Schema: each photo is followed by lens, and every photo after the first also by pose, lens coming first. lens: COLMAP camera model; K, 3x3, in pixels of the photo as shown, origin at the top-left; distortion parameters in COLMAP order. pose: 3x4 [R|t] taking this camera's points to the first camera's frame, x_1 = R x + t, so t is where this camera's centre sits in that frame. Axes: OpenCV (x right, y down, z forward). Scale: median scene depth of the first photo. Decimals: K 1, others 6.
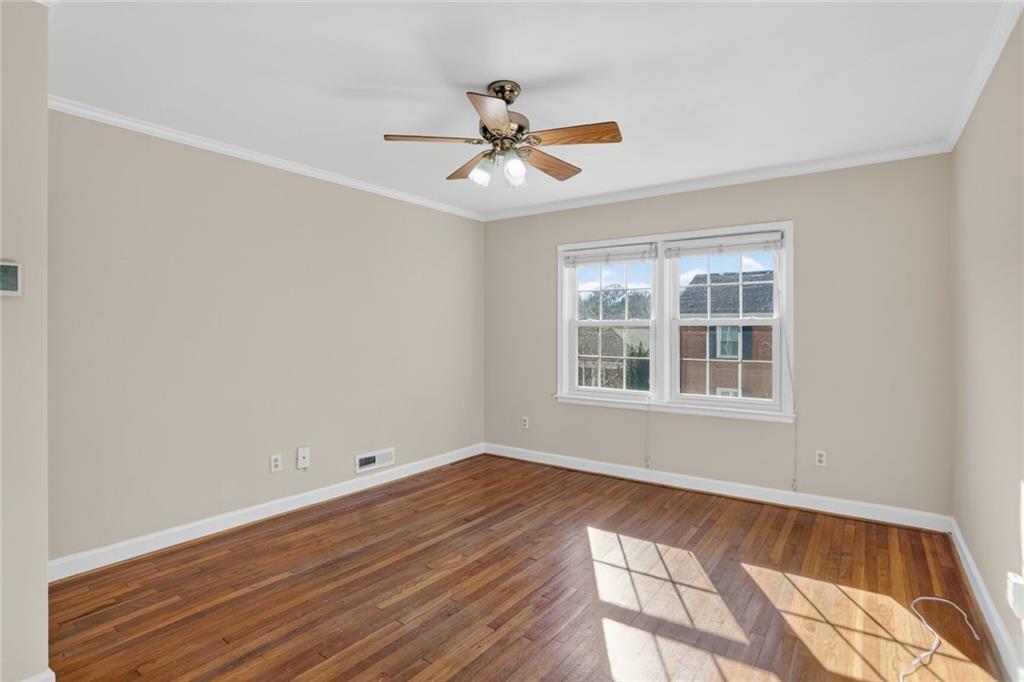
lens RADIAL K [[510.0, 0, 507.9], [0, 510.0, 330.7], [0, 0, 1]] dist [-0.074696, 0.029336]
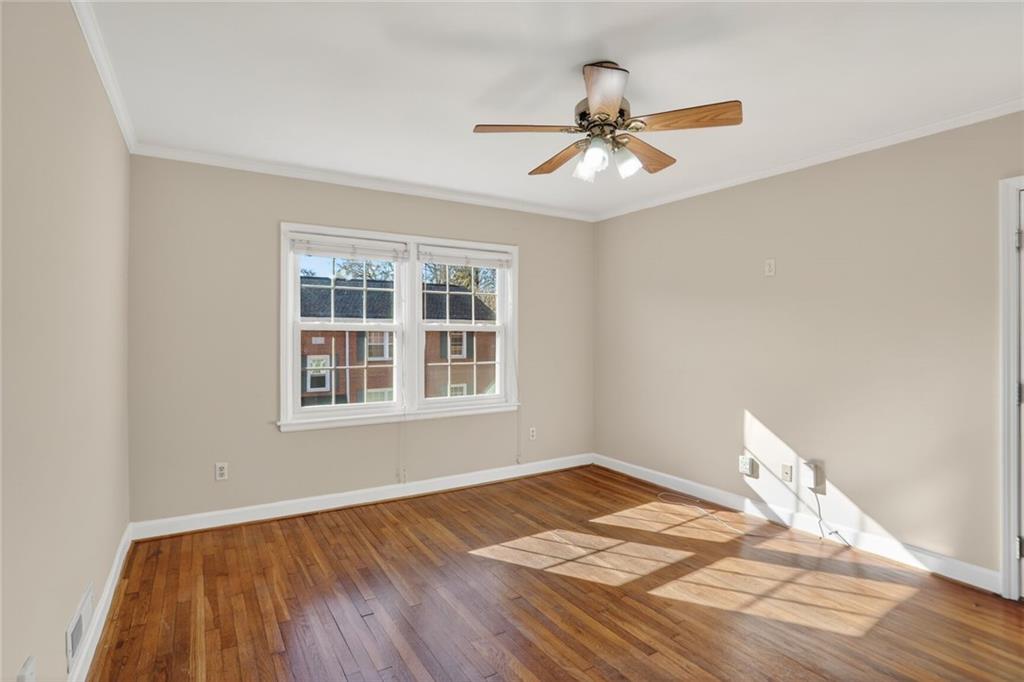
lens RADIAL K [[510.0, 0, 503.6], [0, 510.0, 333.8], [0, 0, 1]] dist [-0.074696, 0.029336]
pose [[0.368145, -0.000188, 0.929768, -0.688191], [0.000467, 1.000000, 0.000017, -0.004920], [-0.929768, 0.000428, 0.368145, 0.627801]]
